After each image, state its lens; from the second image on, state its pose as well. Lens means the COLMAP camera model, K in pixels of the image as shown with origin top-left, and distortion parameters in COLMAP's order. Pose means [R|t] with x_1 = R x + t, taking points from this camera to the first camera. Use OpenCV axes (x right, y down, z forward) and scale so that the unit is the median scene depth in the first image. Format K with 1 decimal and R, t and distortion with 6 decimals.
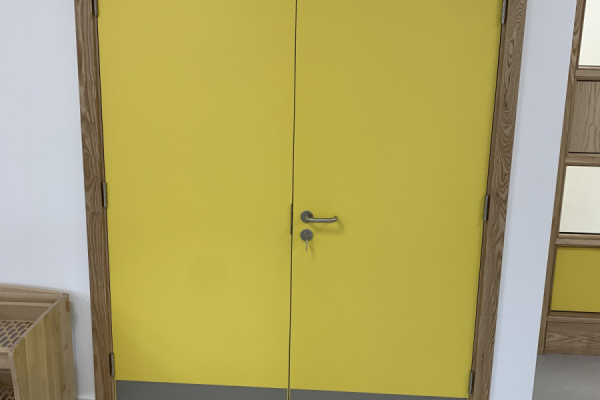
lens RADIAL K [[620.3, 0, 301.0], [0, 620.3, 194.3], [0, 0, 1]] dist [0.035212, 0.000000]
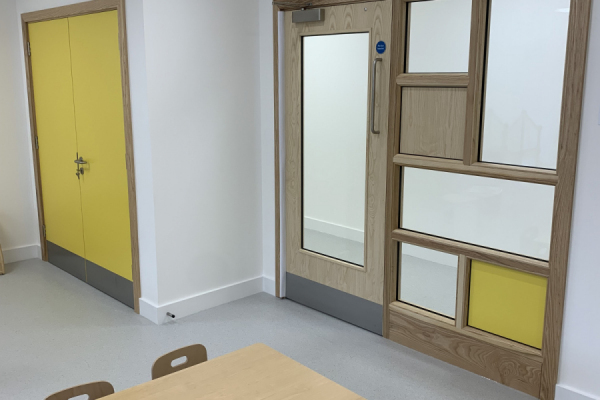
lens RADIAL K [[620.3, 0, 300.2], [0, 620.3, 199.6], [0, 0, 1]] dist [0.035212, 0.000000]
pose [[0.722361, 0.117388, -0.681480, 1.732554], [-0.132496, 0.990723, 0.030212, 0.008647], [0.678704, 0.068470, 0.731213, 0.104131]]
